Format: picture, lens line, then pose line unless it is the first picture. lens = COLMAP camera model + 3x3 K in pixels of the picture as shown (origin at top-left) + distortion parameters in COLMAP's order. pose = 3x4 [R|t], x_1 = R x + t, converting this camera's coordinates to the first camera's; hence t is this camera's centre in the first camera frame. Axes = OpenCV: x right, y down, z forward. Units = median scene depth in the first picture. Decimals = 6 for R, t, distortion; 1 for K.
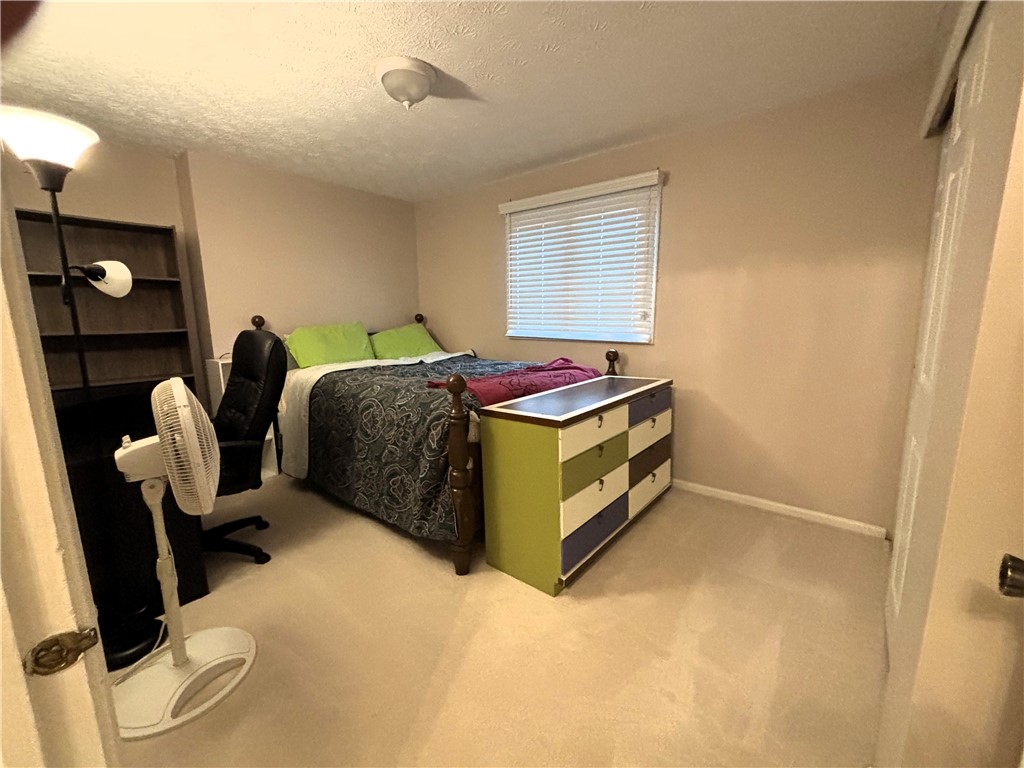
lens RADIAL K [[417.6, 0, 512.0], [0, 417.6, 384.0], [0, 0, 1]] dist [0.000521, -0.000011]
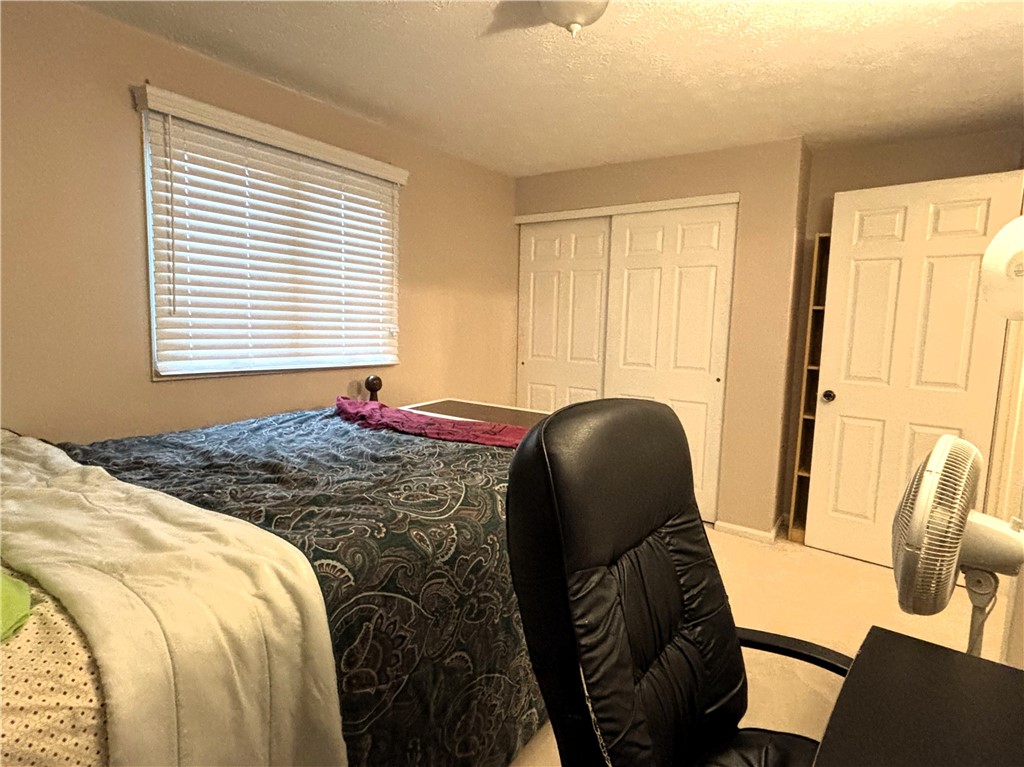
lens RADIAL K [[533.0, 0, 512.0], [0, 533.0, 383.5], [0, 0, 1]] dist [0.000955, -0.000038]
pose [[-0.045392, -0.107320, 0.993188, -0.738230], [0.139718, 0.983758, 0.112687, -0.142104], [-0.989150, 0.143882, -0.029660, 0.770875]]
